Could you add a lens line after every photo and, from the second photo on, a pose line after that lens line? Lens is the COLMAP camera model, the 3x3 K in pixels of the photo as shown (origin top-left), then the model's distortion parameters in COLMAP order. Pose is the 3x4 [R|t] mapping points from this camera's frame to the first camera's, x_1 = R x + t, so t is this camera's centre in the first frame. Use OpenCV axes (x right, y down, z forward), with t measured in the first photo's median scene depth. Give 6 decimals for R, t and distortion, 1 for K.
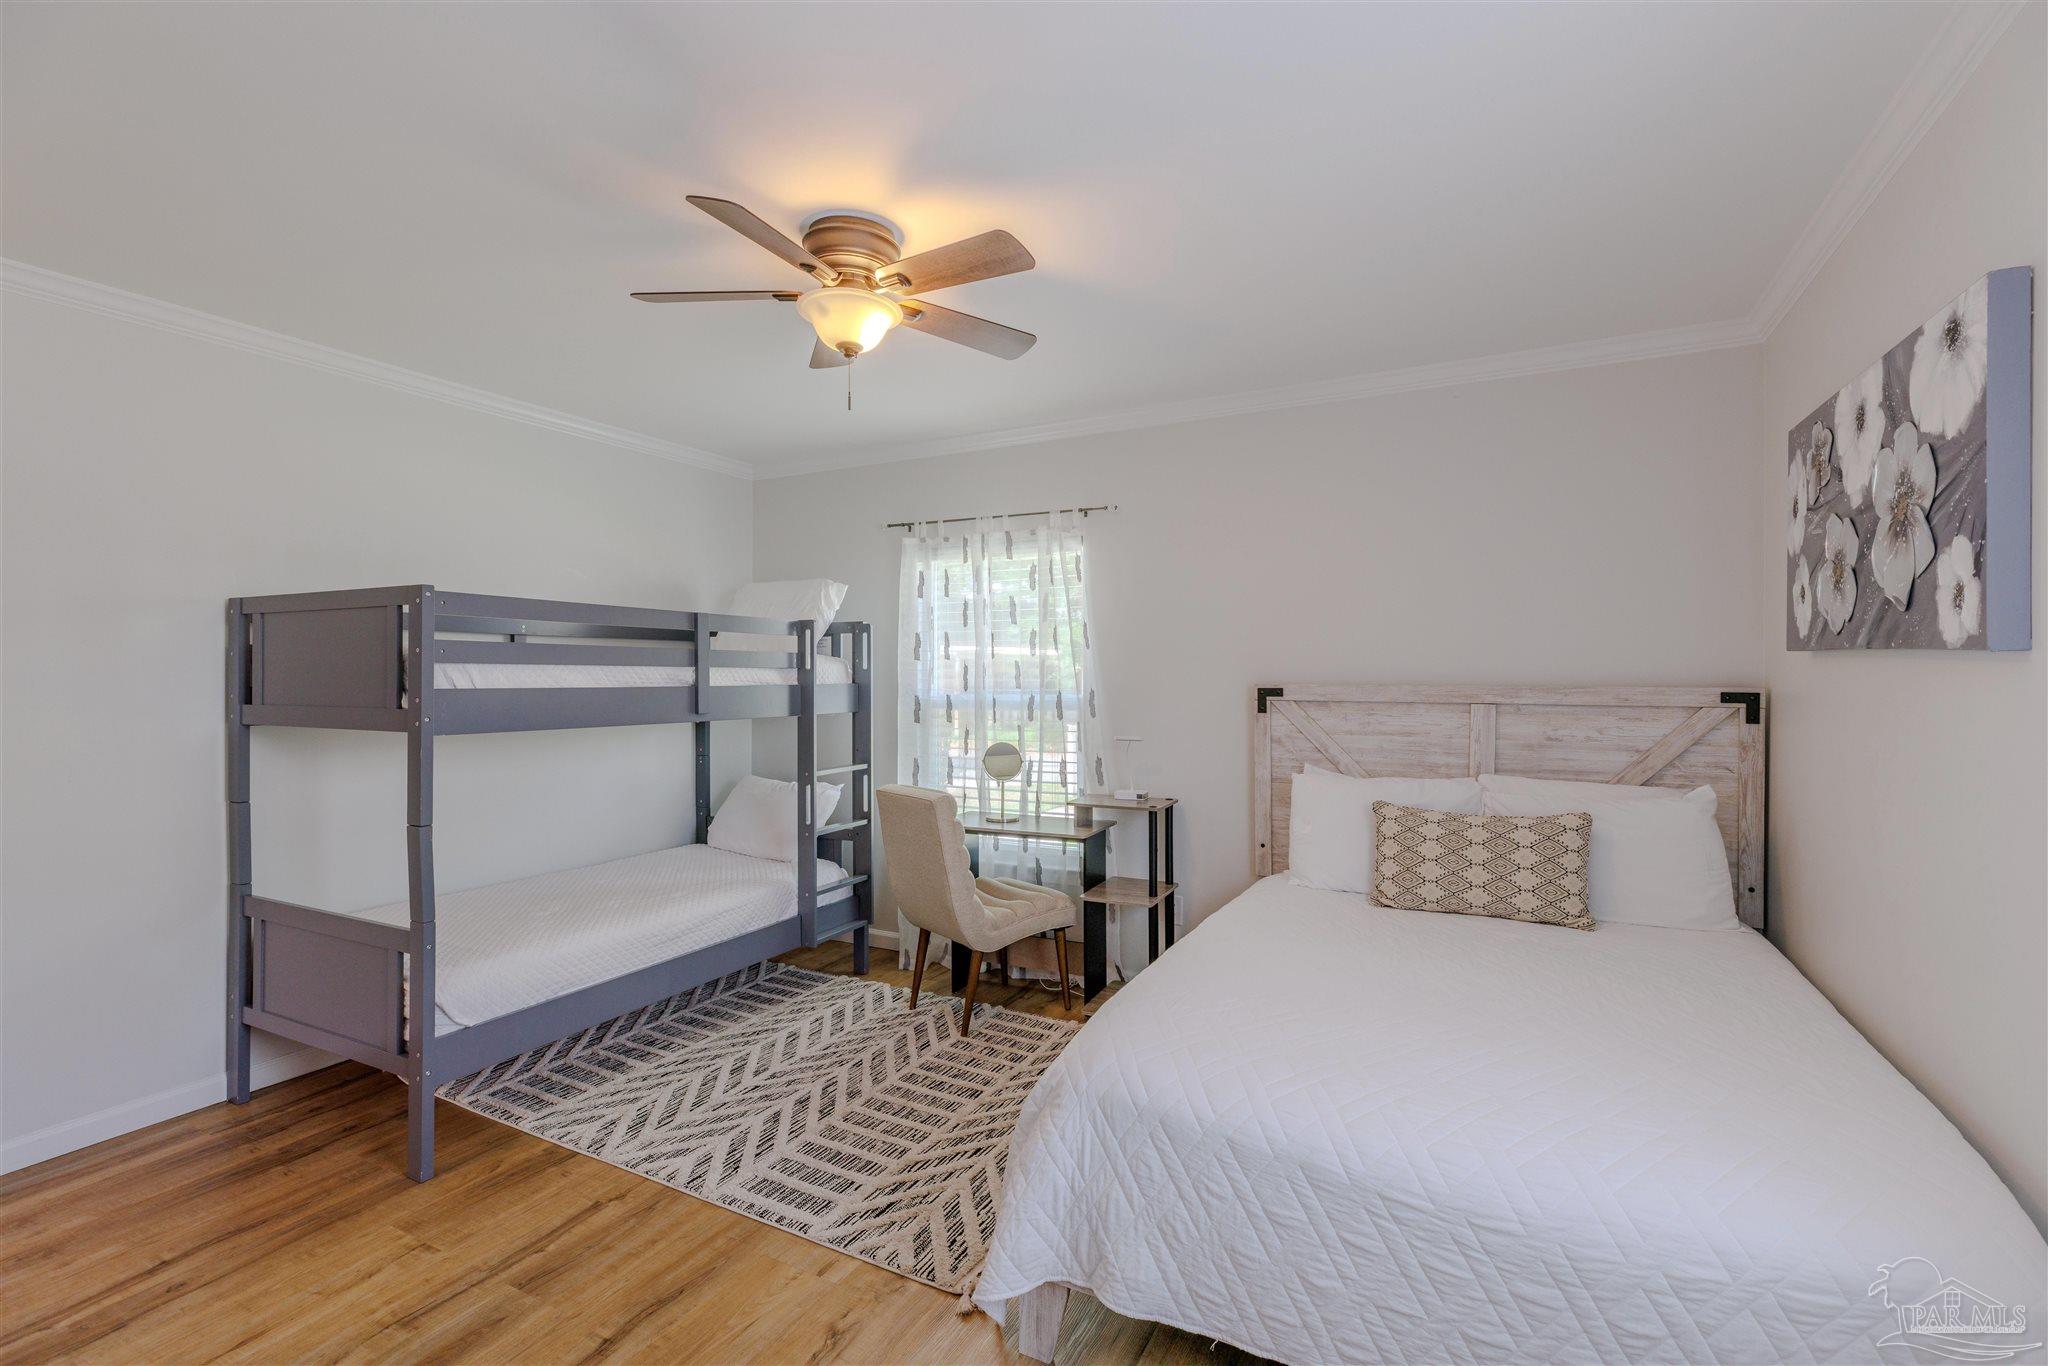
lens RADIAL K [[914.8, 0, 1018.2], [0, 914.8, 680.8], [0, 0, 1]] dist [0.000816, -0.000079]
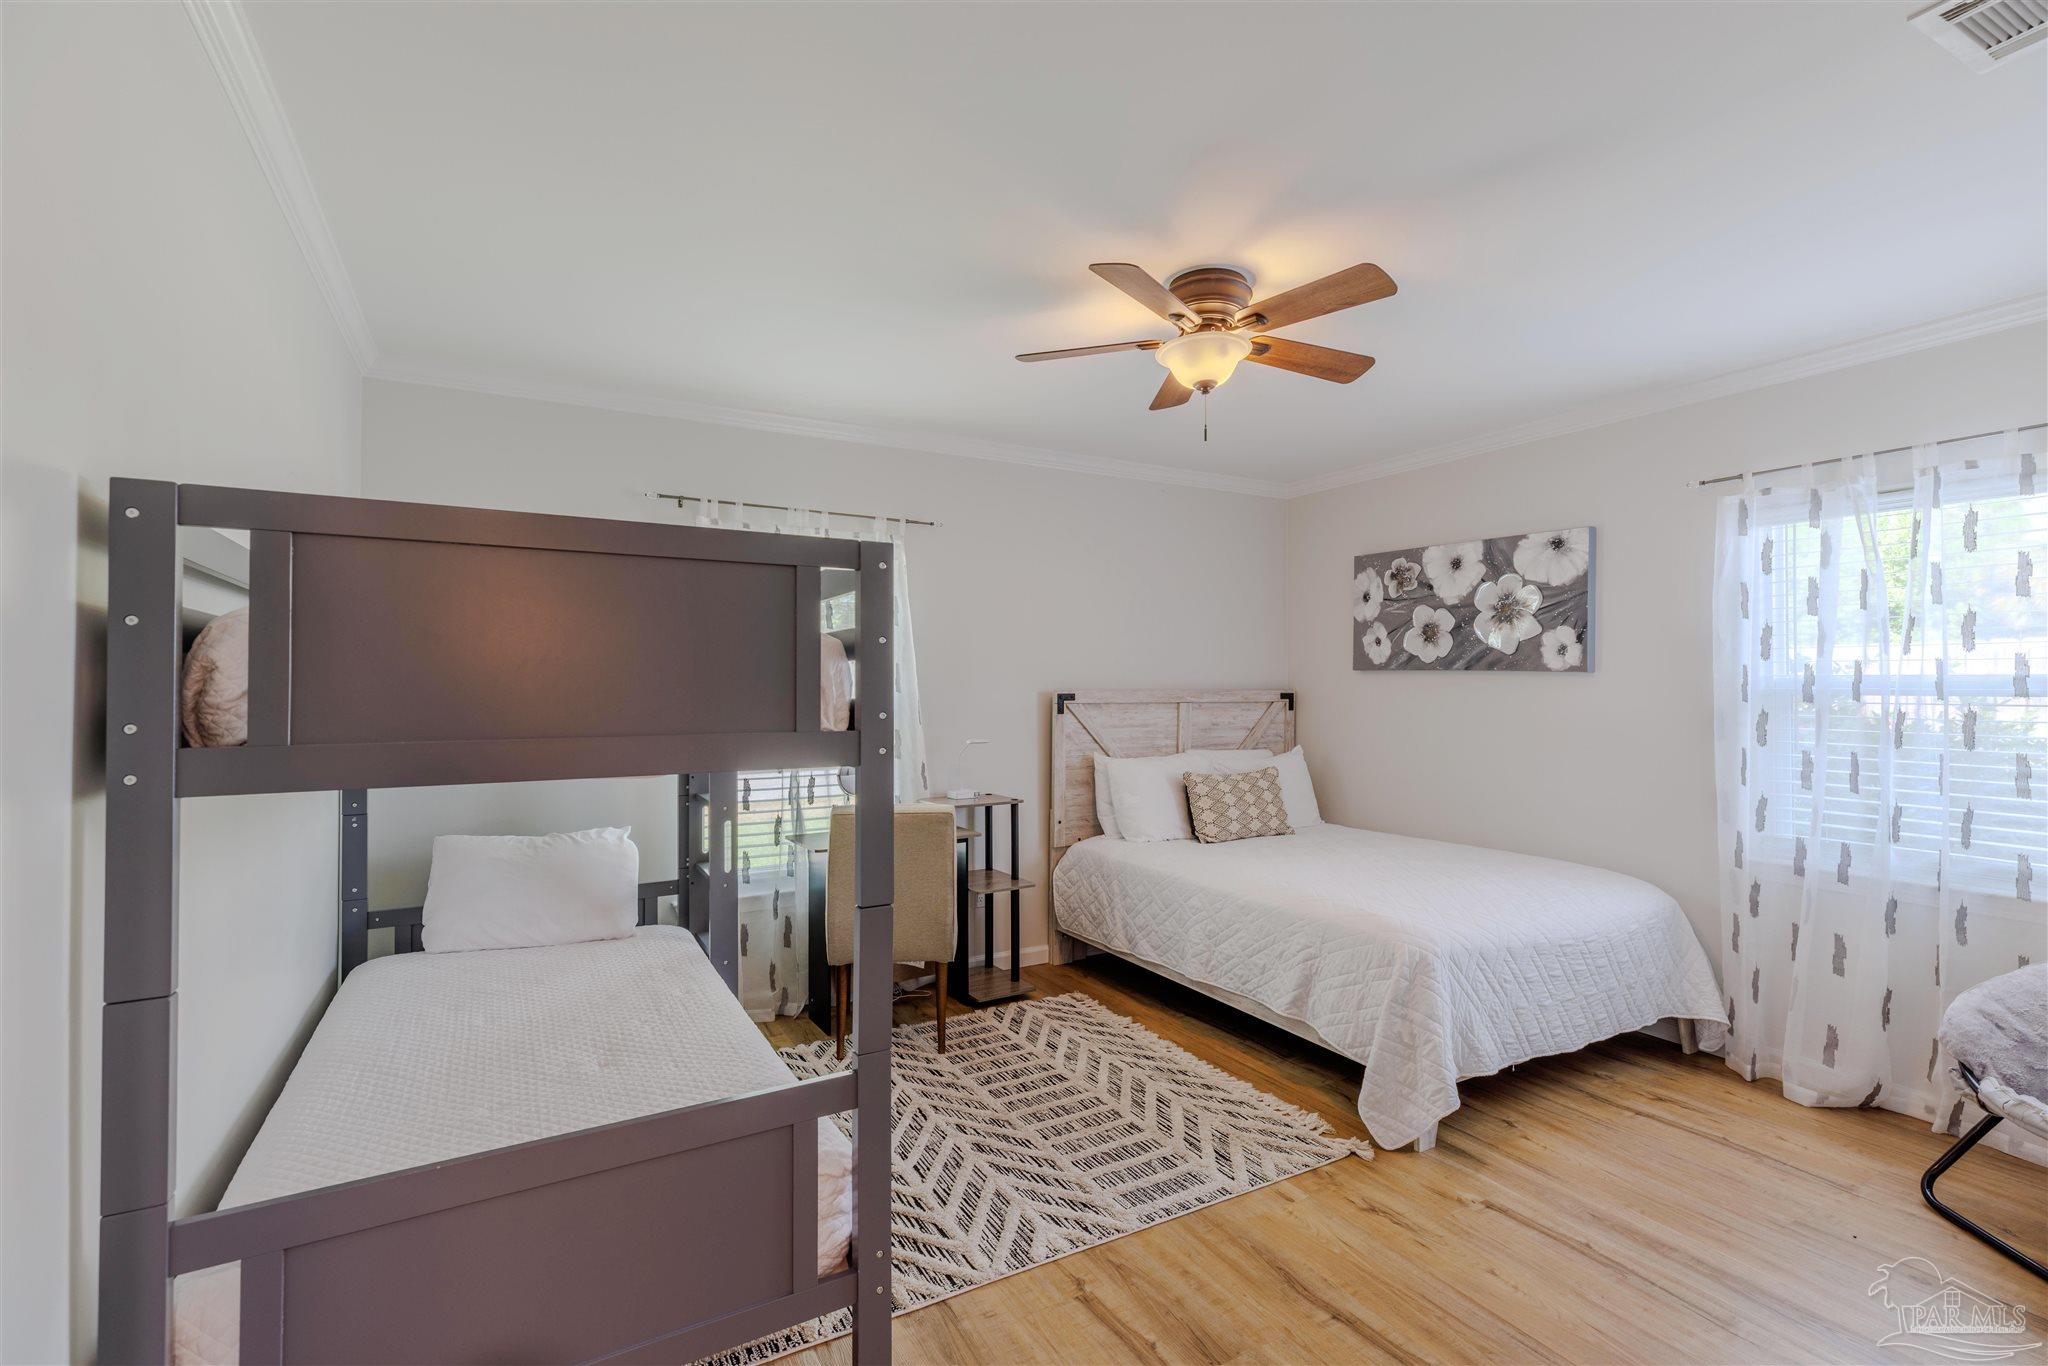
lens RADIAL K [[914.8, 0, 1018.9], [0, 914.8, 679.4], [0, 0, 1]] dist [0.000816, -0.000079]
pose [[0.543357, 0.006248, 0.839478, -1.039348], [0.006870, 0.999906, -0.011888, 0.003892], [-0.839473, 0.012227, 0.543263, 0.496242]]
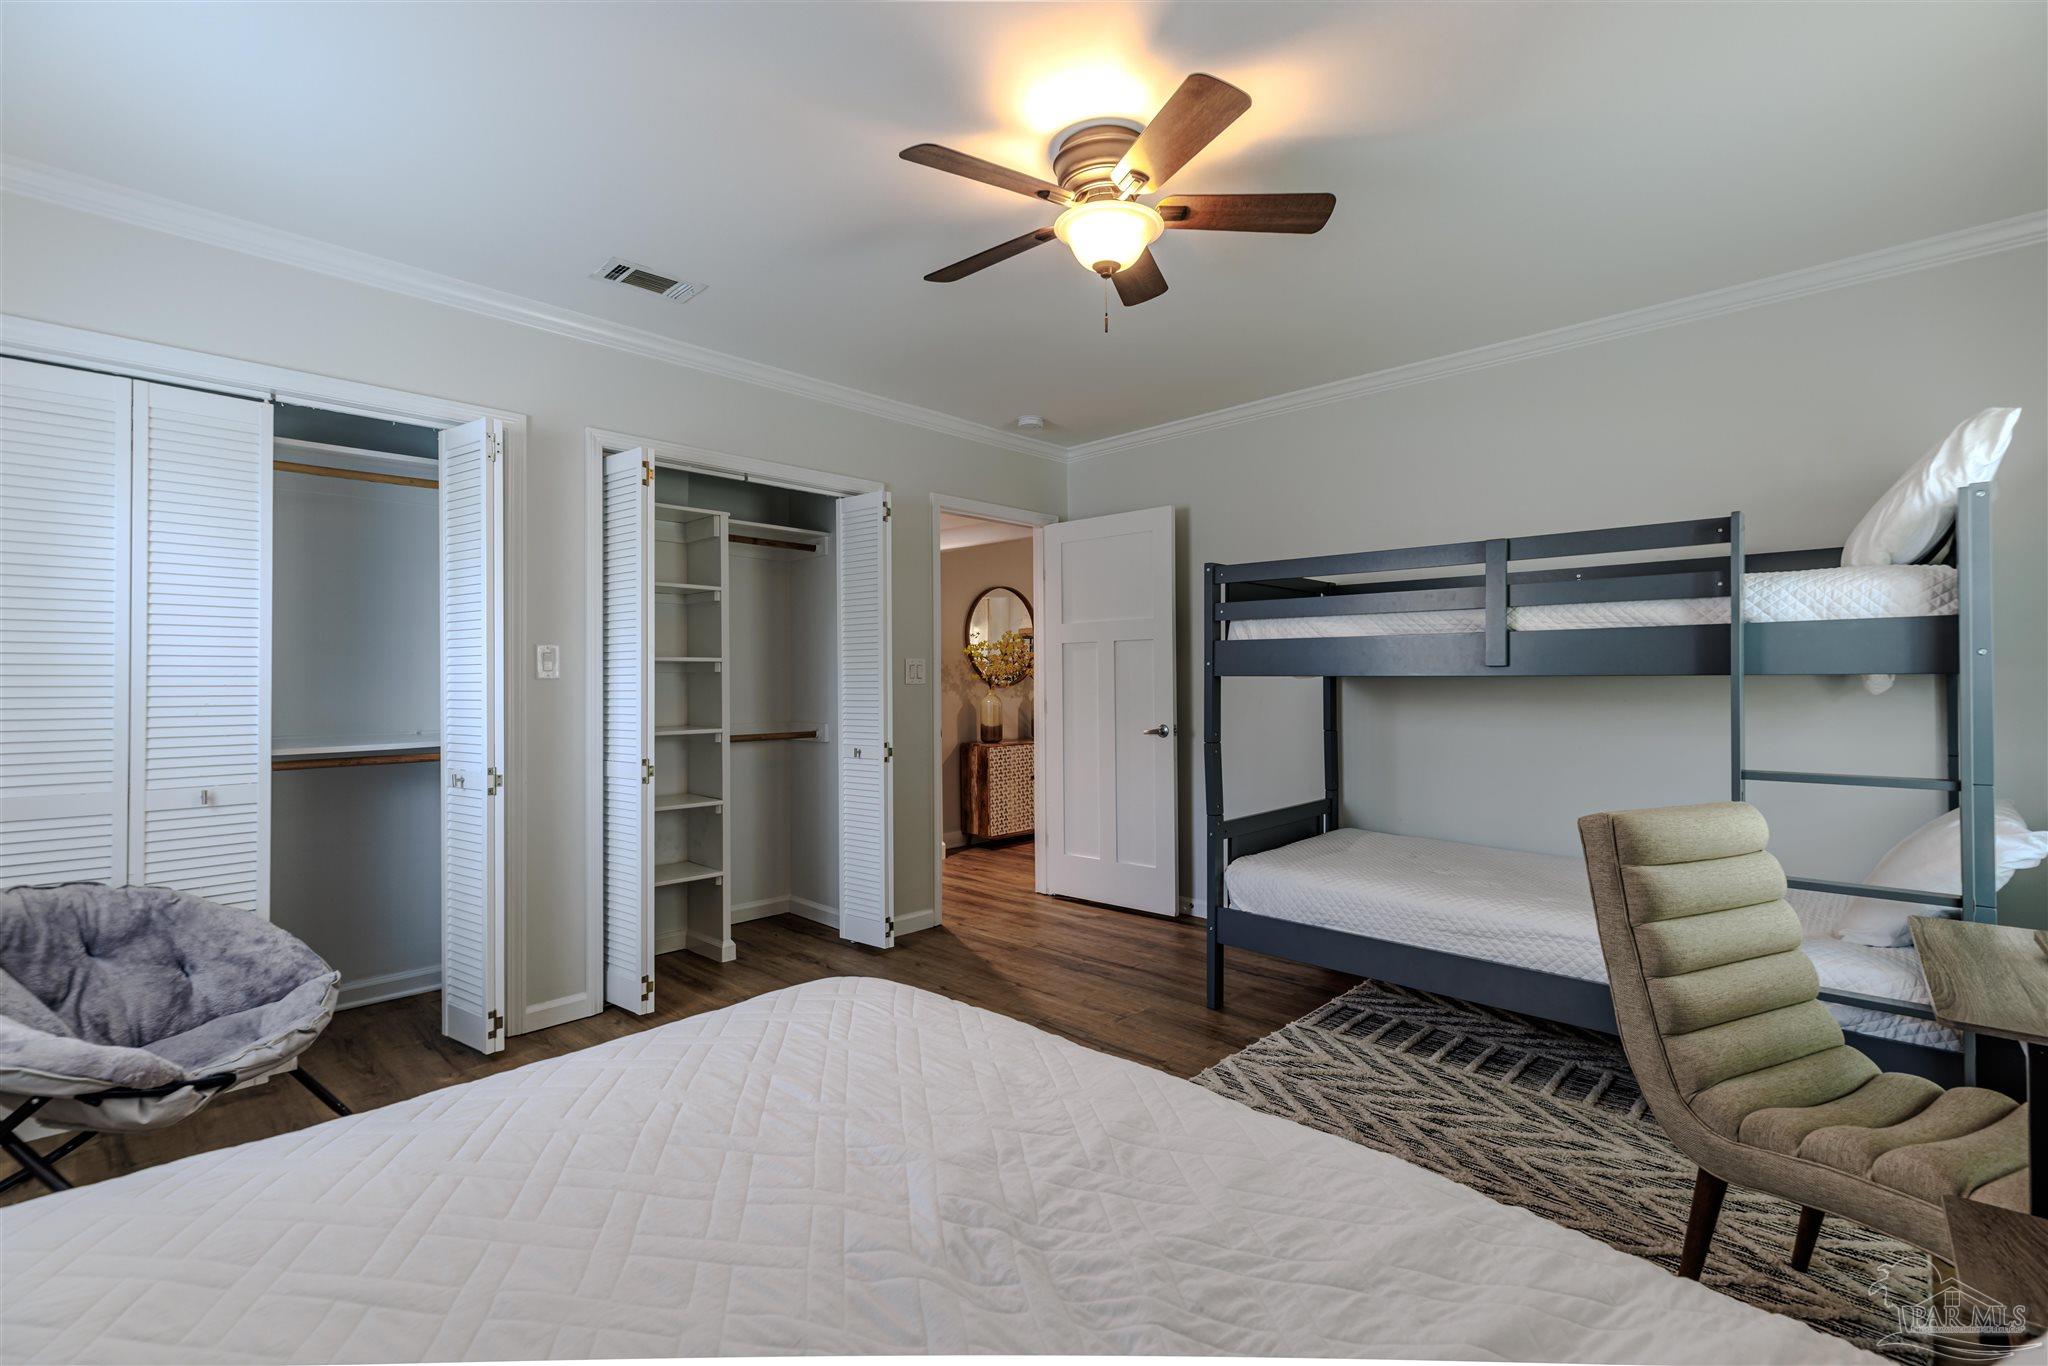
lens RADIAL K [[914.8, 0, 1024.4], [0, 914.8, 678.9], [0, 0, 1]] dist [0.000816, -0.000079]
pose [[-0.279504, 0.000339, -0.960145, 0.634791], [-0.003539, 0.999993, 0.001383, 0.056565], [0.960138, 0.003785, -0.279501, 0.988767]]
